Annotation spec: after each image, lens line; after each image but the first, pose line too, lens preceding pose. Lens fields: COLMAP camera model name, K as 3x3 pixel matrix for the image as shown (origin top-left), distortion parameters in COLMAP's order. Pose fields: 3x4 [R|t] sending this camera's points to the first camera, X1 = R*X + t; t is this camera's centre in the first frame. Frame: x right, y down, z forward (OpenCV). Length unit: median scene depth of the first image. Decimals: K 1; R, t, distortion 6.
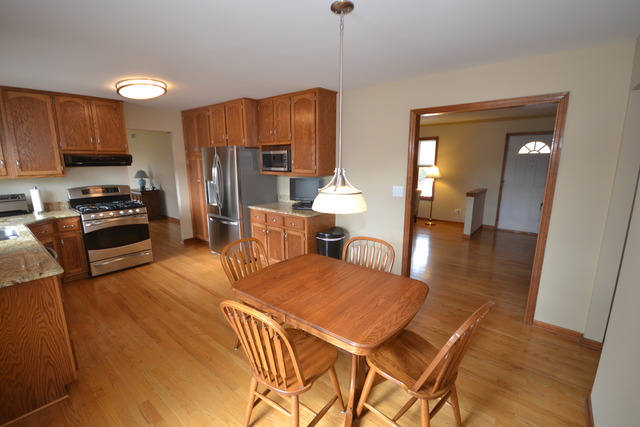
lens RADIAL K [[284.5, 0, 318.1], [0, 284.5, 216.6], [0, 0, 1]] dist [0.003727, -0.006045]
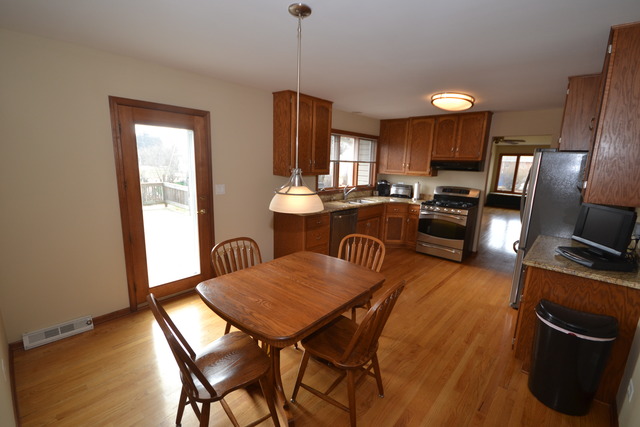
lens RADIAL K [[284.5, 0, 318.1], [0, 284.5, 216.6], [0, 0, 1]] dist [0.003727, -0.006045]
pose [[-0.042035, 0.192735, -0.980350, 0.481557], [-0.228327, 0.953398, 0.197226, -0.098085], [0.972677, 0.232131, 0.003930, 0.487002]]
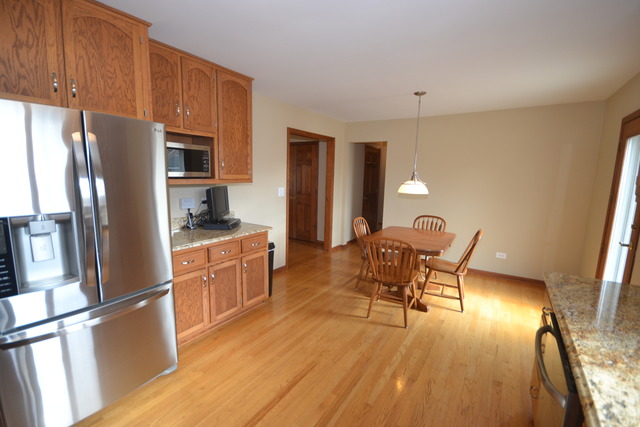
lens RADIAL K [[284.5, 0, 318.1], [0, 284.5, 216.6], [0, 0, 1]] dist [0.003727, -0.006045]
pose [[-0.103954, -0.149280, 0.983315, -0.789724], [0.172976, 0.970891, 0.165681, -0.135314], [-0.979425, 0.187314, -0.075106, 0.809355]]
